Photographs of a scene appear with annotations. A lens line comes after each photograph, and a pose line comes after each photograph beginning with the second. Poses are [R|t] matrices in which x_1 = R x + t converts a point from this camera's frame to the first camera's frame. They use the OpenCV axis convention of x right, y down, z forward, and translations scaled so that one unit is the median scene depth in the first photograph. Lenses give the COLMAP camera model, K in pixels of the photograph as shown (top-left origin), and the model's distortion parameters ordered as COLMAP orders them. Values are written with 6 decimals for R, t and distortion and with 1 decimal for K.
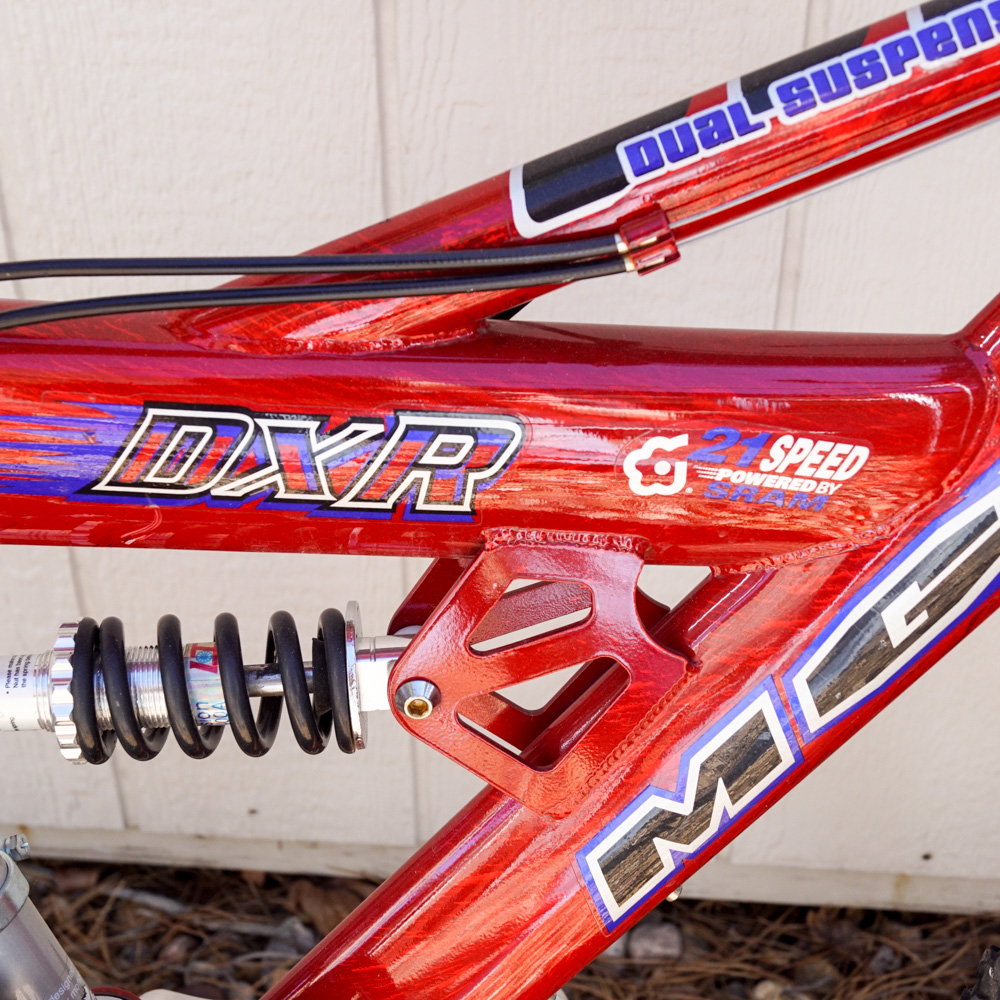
lens RADIAL K [[1715.7, 0, 500.0], [0, 1715.7, 500.0], [0, 0, 1]] dist [-0.036359, 0.074287]
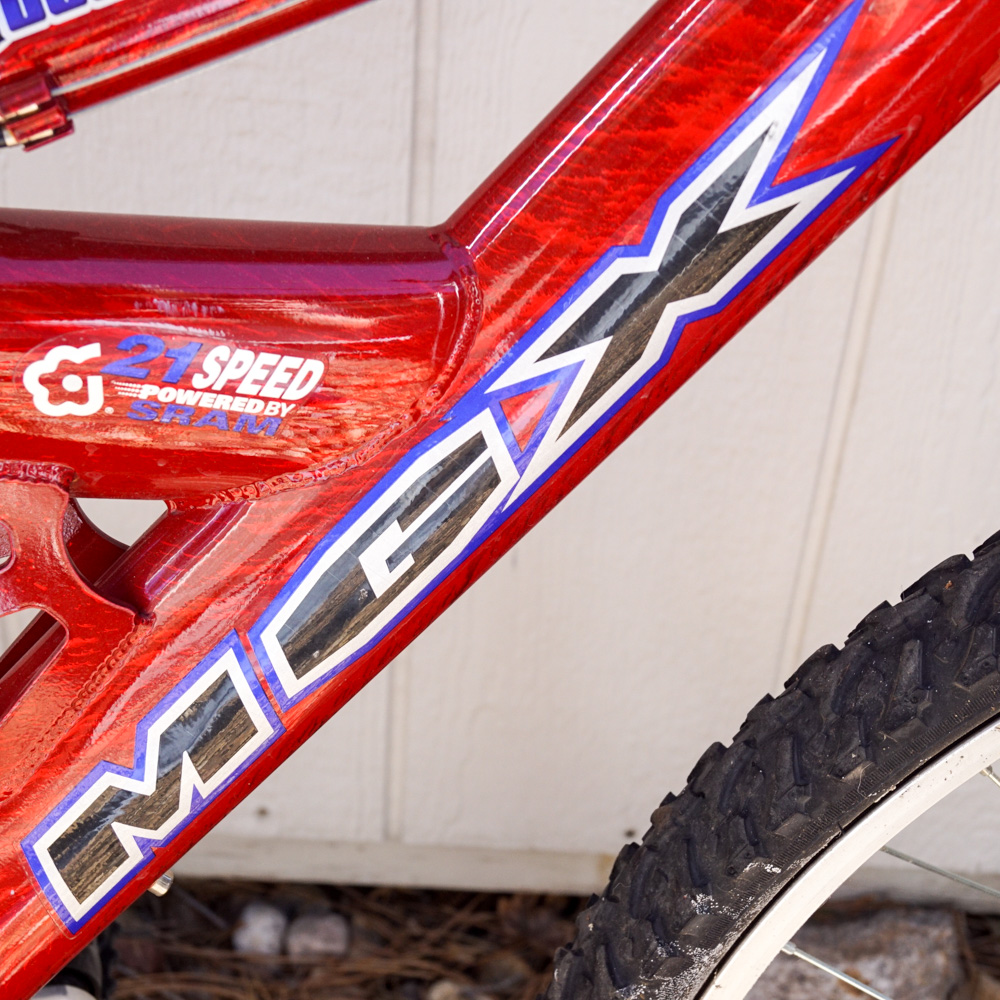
lens RADIAL K [[2066.9, 0, 500.0], [0, 2066.9, 500.0], [0, 0, 1]] dist [-0.014408, -0.030392]
pose [[0.995873, 0.004643, 0.090643, 0.197491], [-0.008933, 0.998856, 0.046979, -0.010414], [-0.090321, -0.047595, 0.994775, -0.017212]]
